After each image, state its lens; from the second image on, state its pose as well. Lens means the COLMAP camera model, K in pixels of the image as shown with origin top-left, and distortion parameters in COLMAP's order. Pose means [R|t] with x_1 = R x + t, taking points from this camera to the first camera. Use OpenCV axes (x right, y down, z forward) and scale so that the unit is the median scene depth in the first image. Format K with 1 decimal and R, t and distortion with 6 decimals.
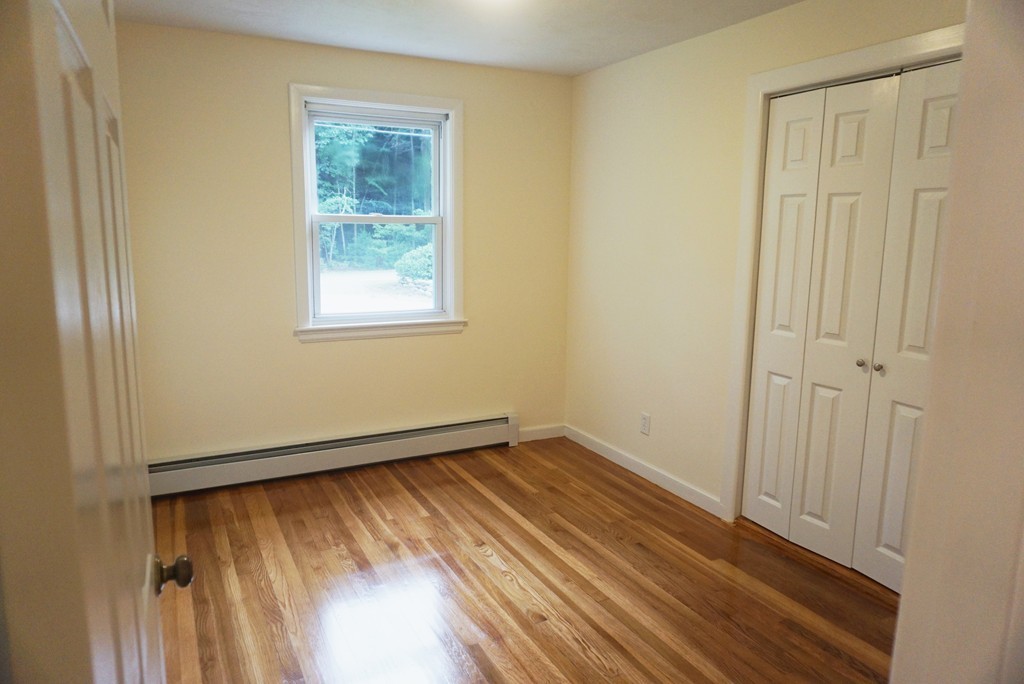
lens RADIAL K [[675.5, 0, 512.0], [0, 675.5, 342.0], [0, 0, 1]] dist [-0.064677, 0.045460]
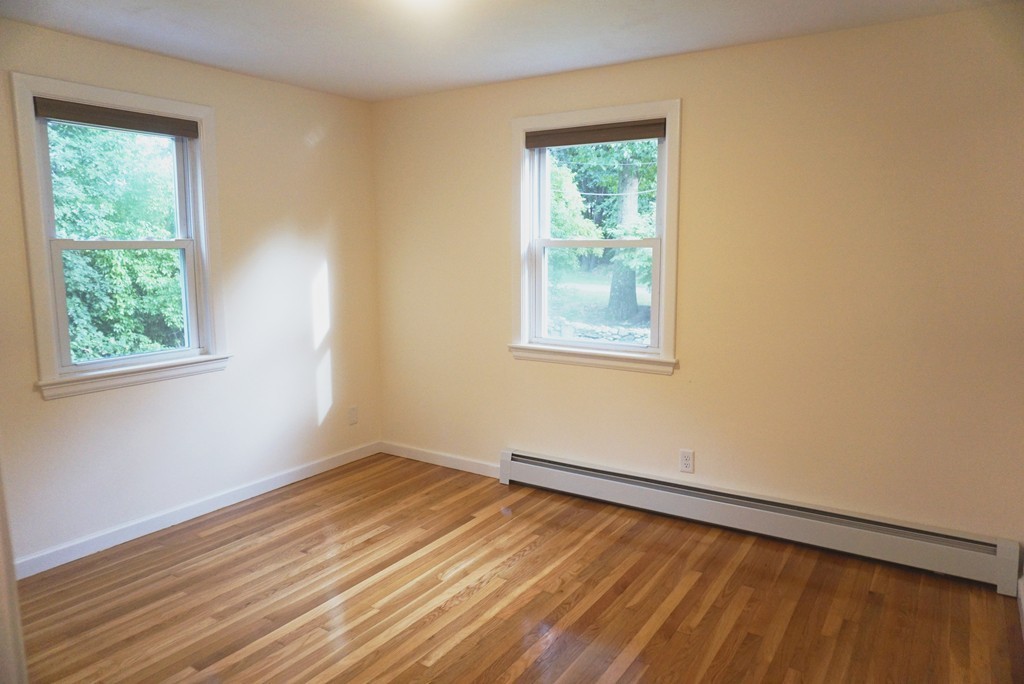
lens RADIAL K [[675.5, 0, 512.0], [0, 675.5, 342.0], [0, 0, 1]] dist [-0.064677, 0.045460]
pose [[0.488538, 0.093577, -0.867510, 0.549087], [-0.161661, 0.986726, 0.015397, -0.036222], [0.857436, 0.132720, 0.497181, 0.414370]]
